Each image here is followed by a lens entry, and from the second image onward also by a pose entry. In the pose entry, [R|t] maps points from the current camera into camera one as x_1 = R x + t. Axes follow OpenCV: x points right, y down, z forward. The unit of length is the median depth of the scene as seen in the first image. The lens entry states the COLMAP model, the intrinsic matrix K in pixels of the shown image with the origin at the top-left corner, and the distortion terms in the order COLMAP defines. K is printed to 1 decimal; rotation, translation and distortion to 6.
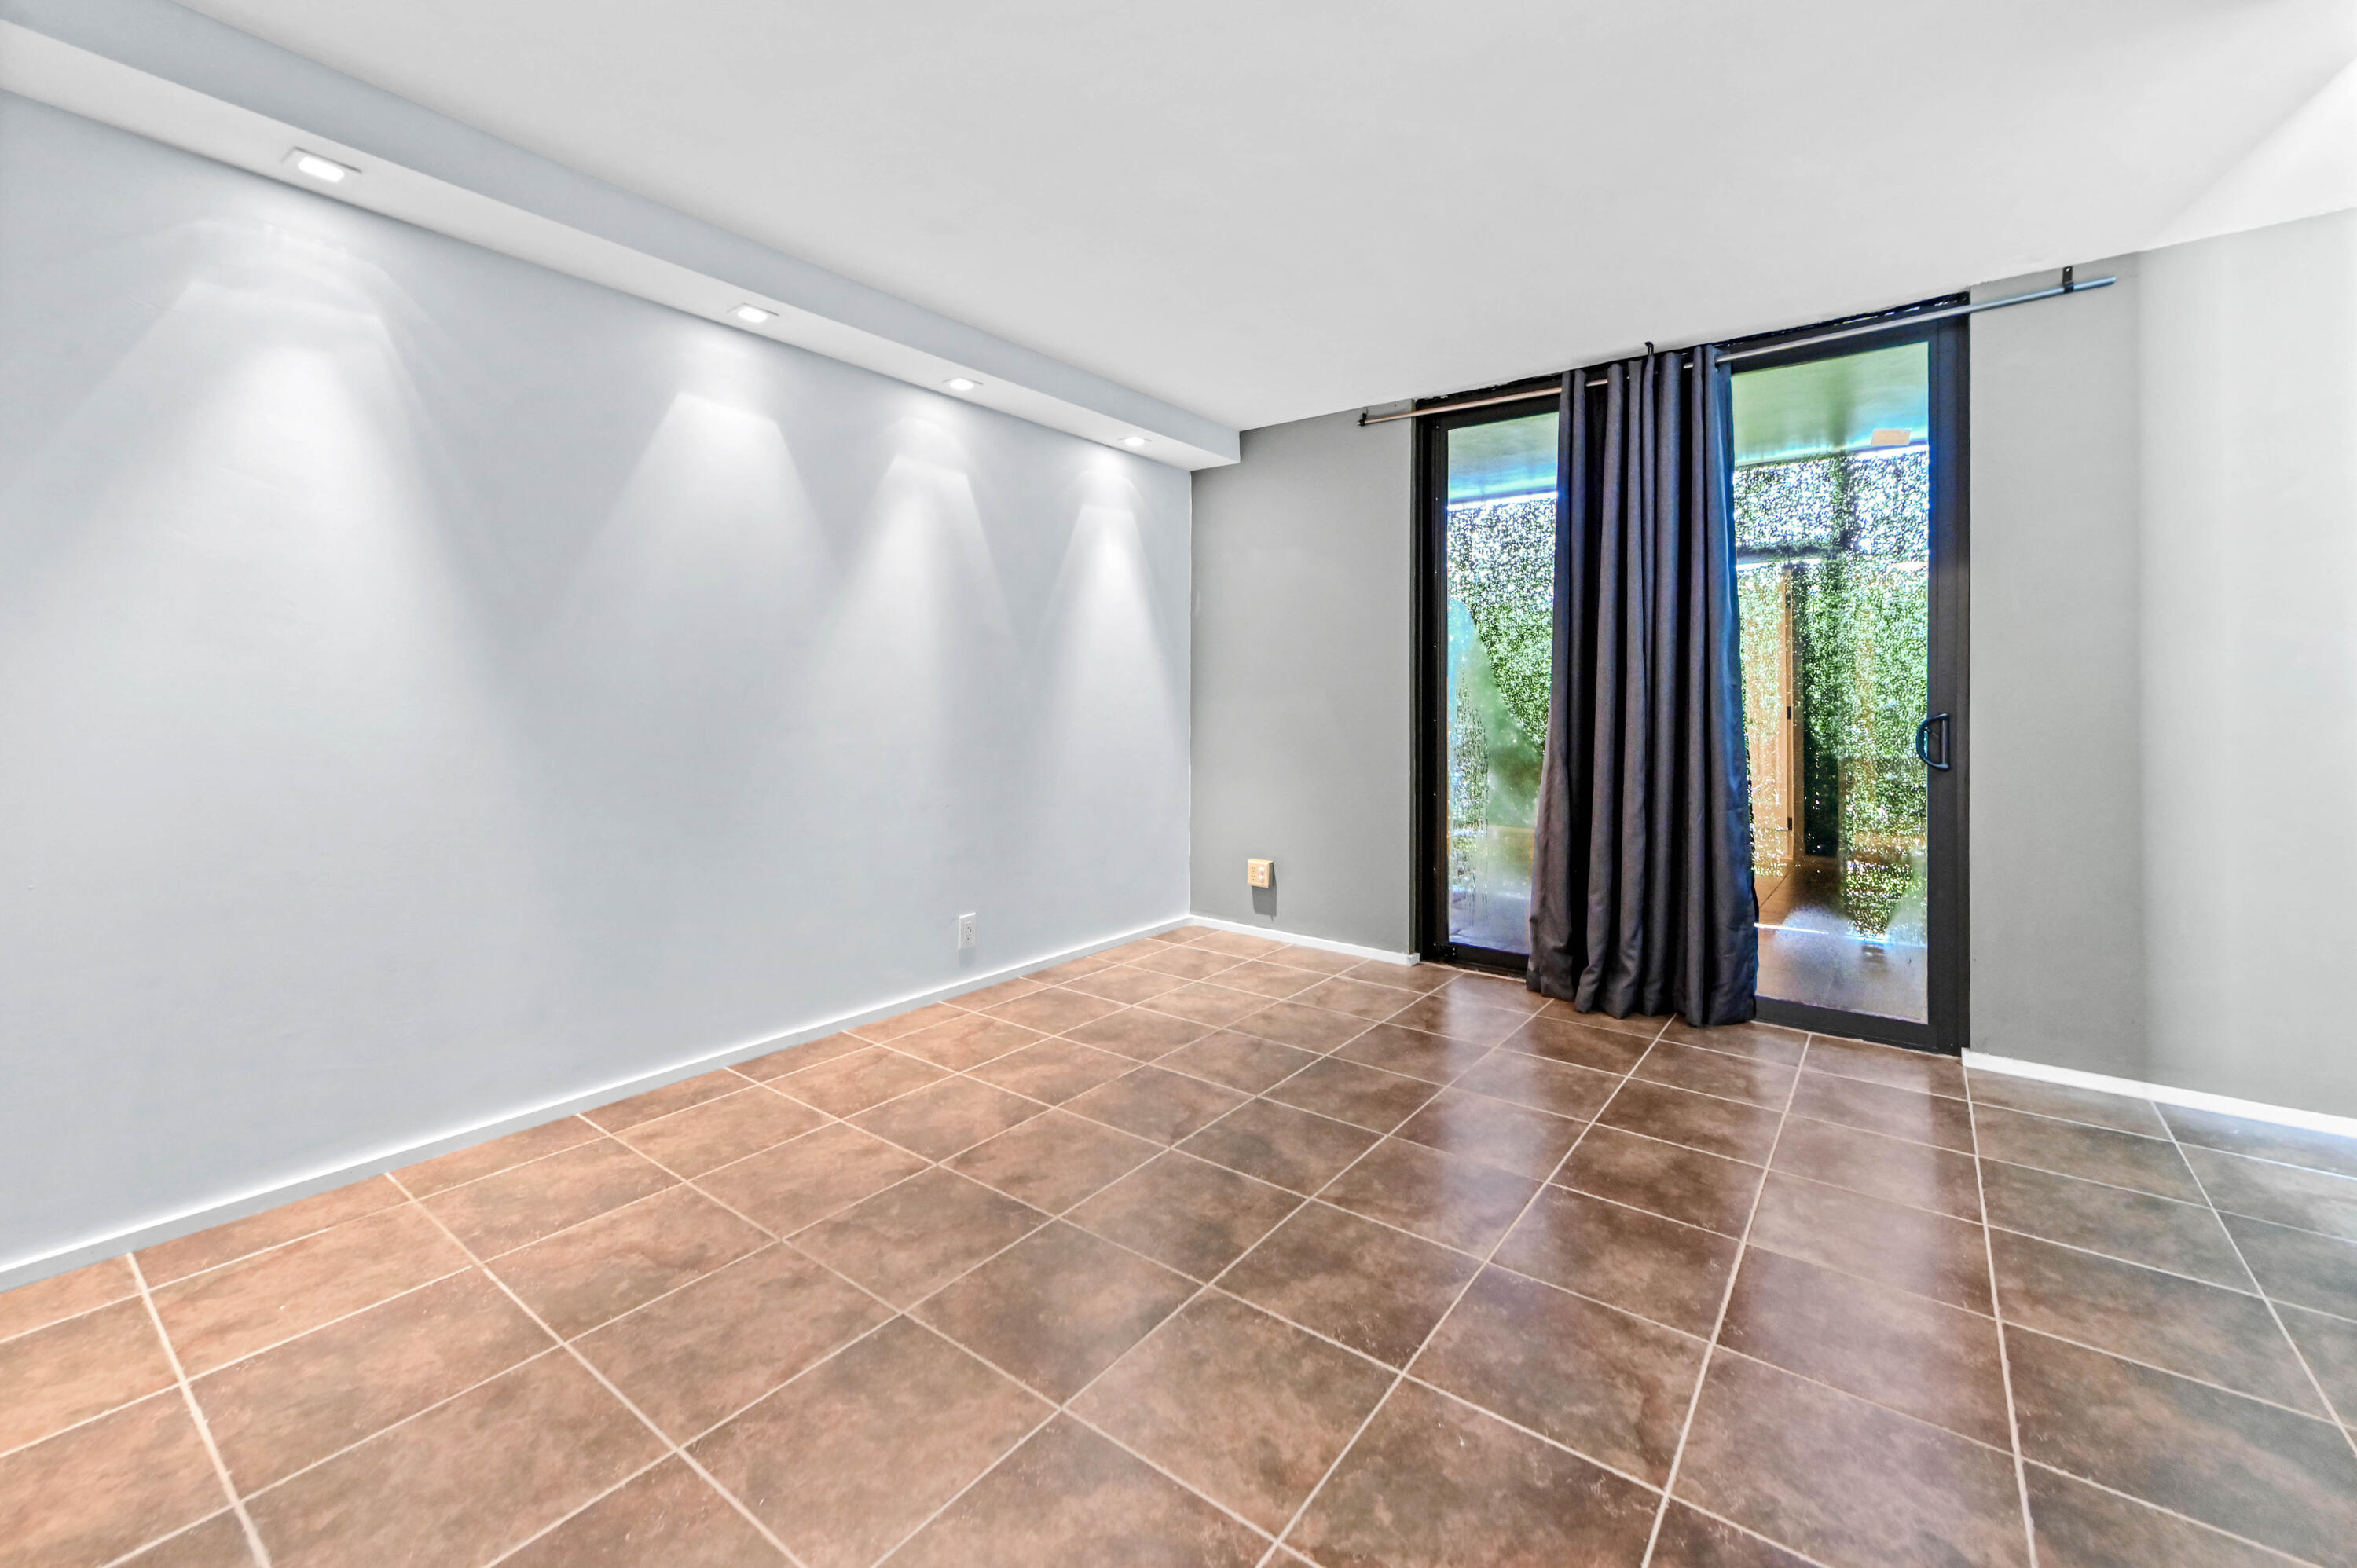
lens RADIAL K [[933.6, 0, 1225.6], [0, 933.6, 719.4], [0, 0, 1]] dist [0.013581, -0.000345]
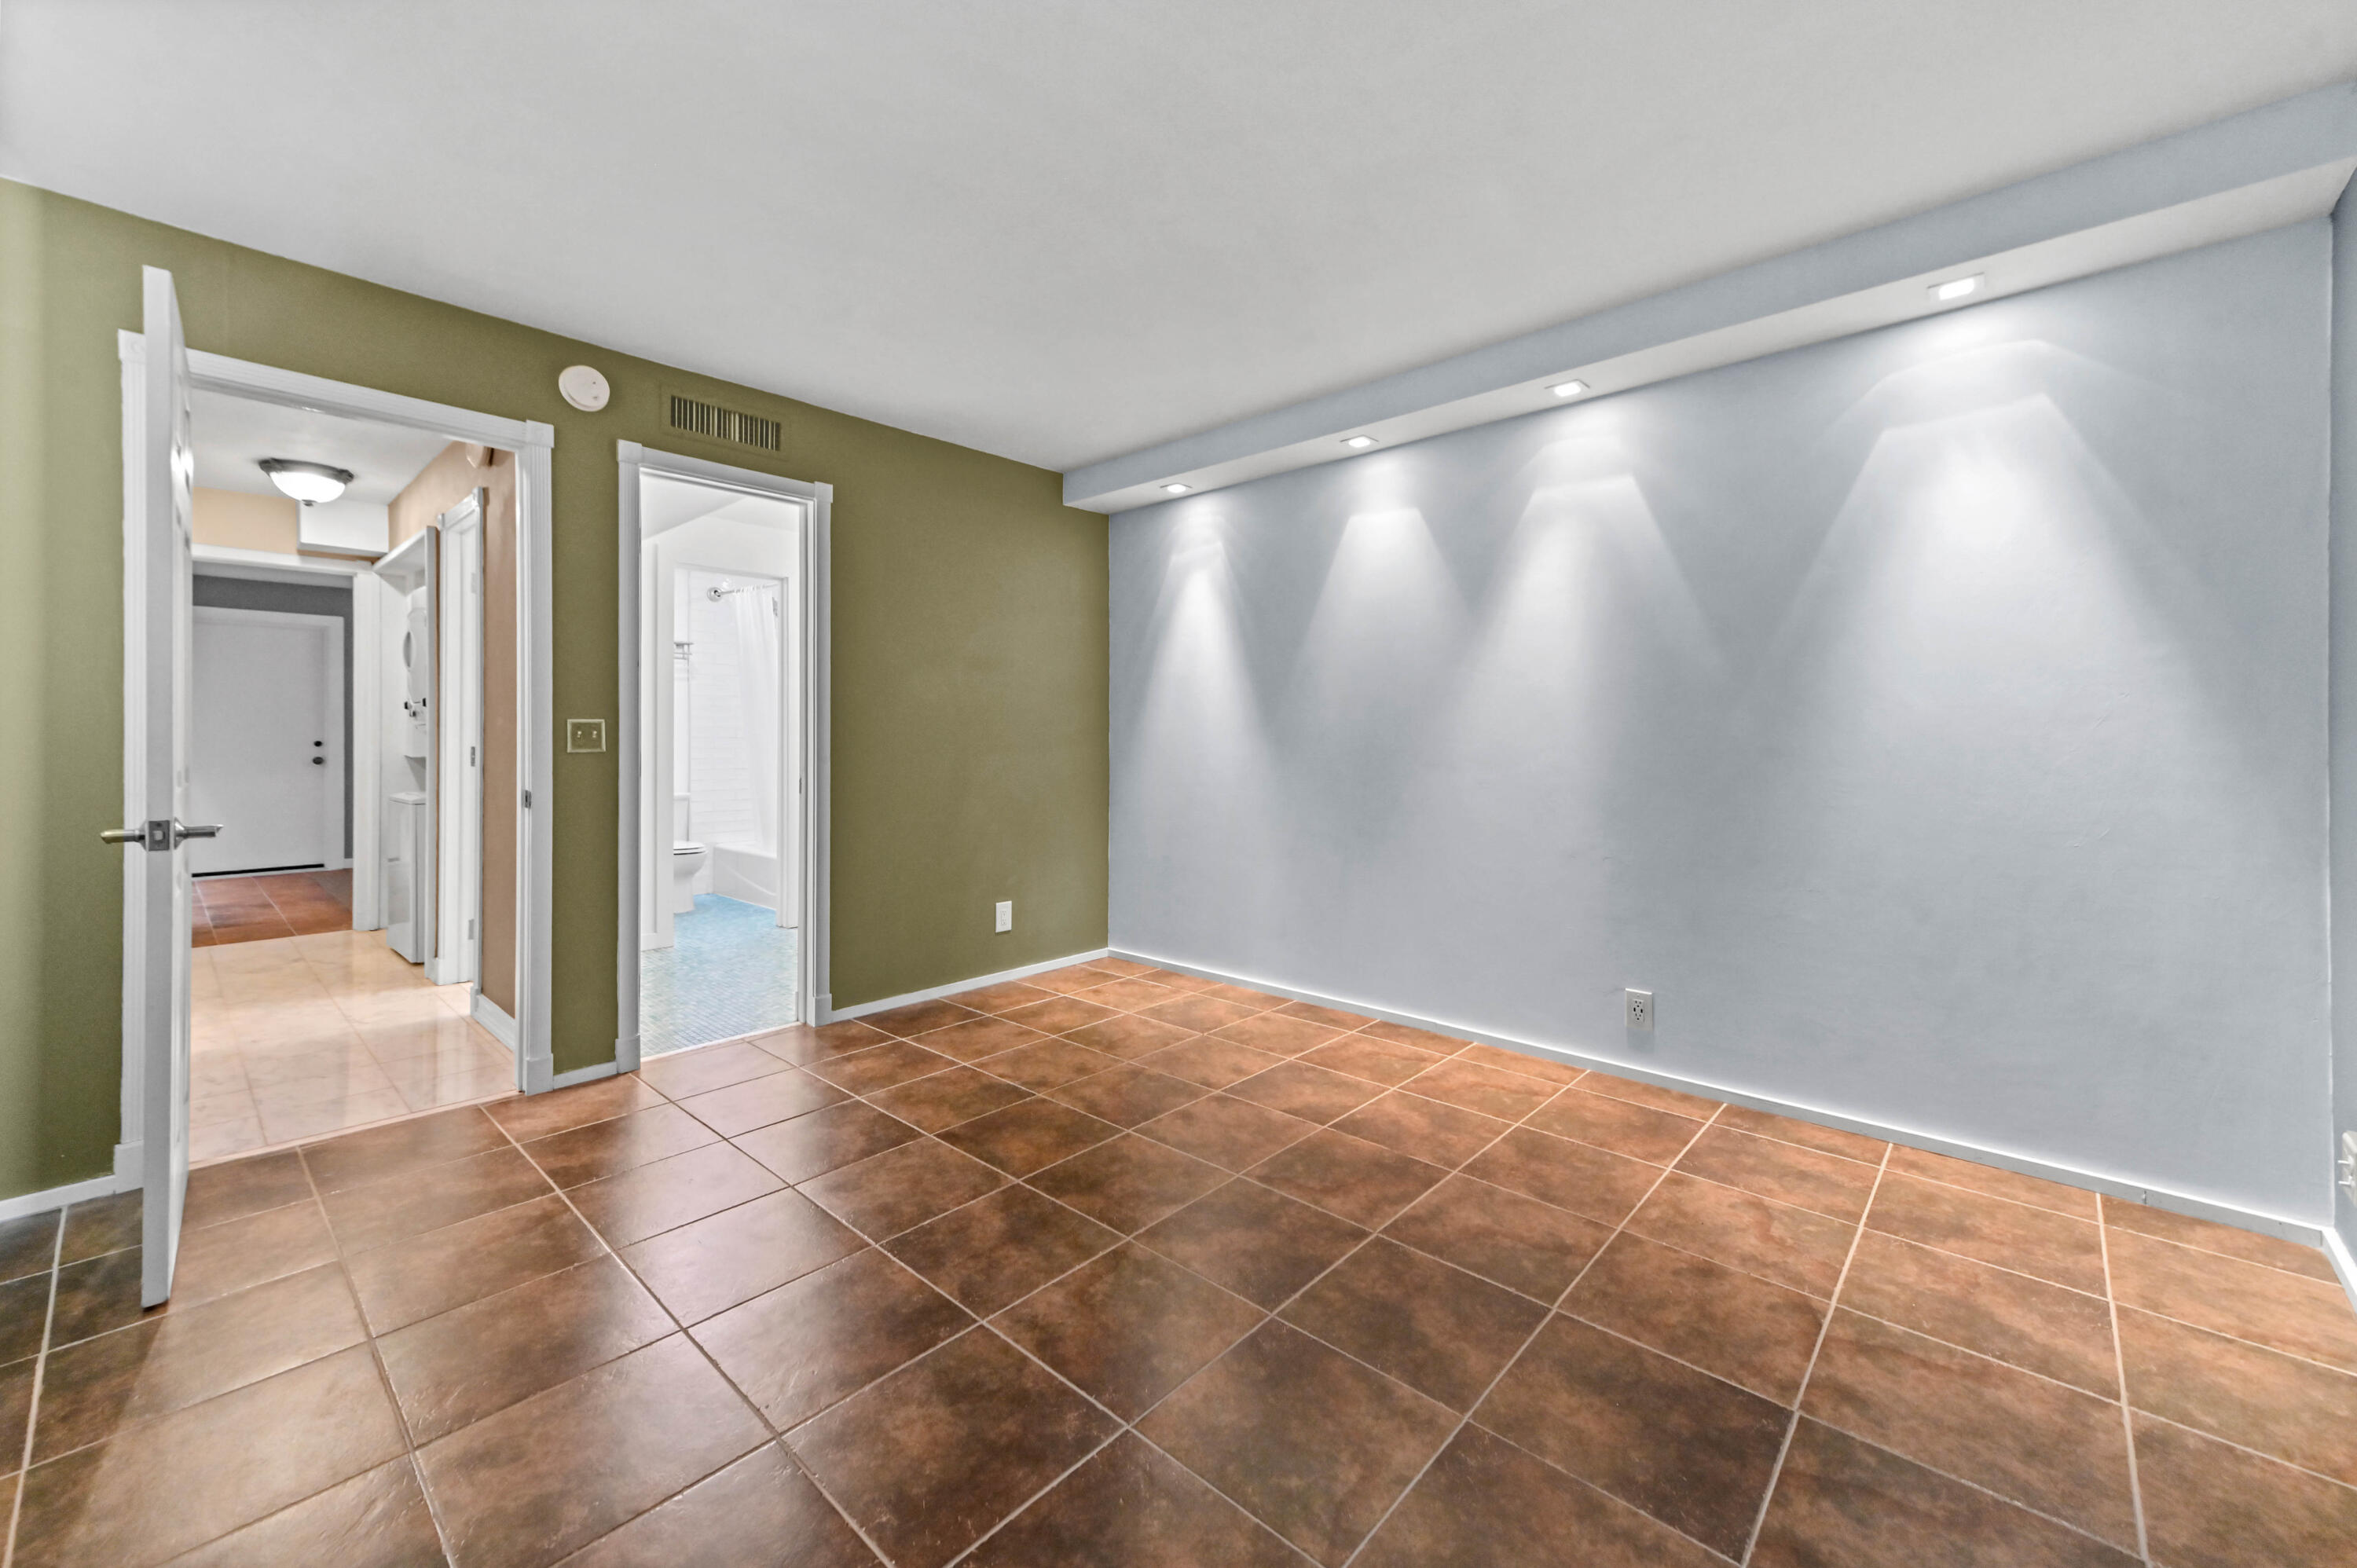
lens RADIAL K [[933.6, 0, 1149.7], [0, 933.6, 738.4], [0, 0, 1]] dist [0.013581, -0.000345]
pose [[-0.123873, 0.001003, -0.992298, 1.056155], [-0.018756, 0.999818, 0.003352, -0.024291], [0.992121, 0.019026, -0.123832, 1.112735]]
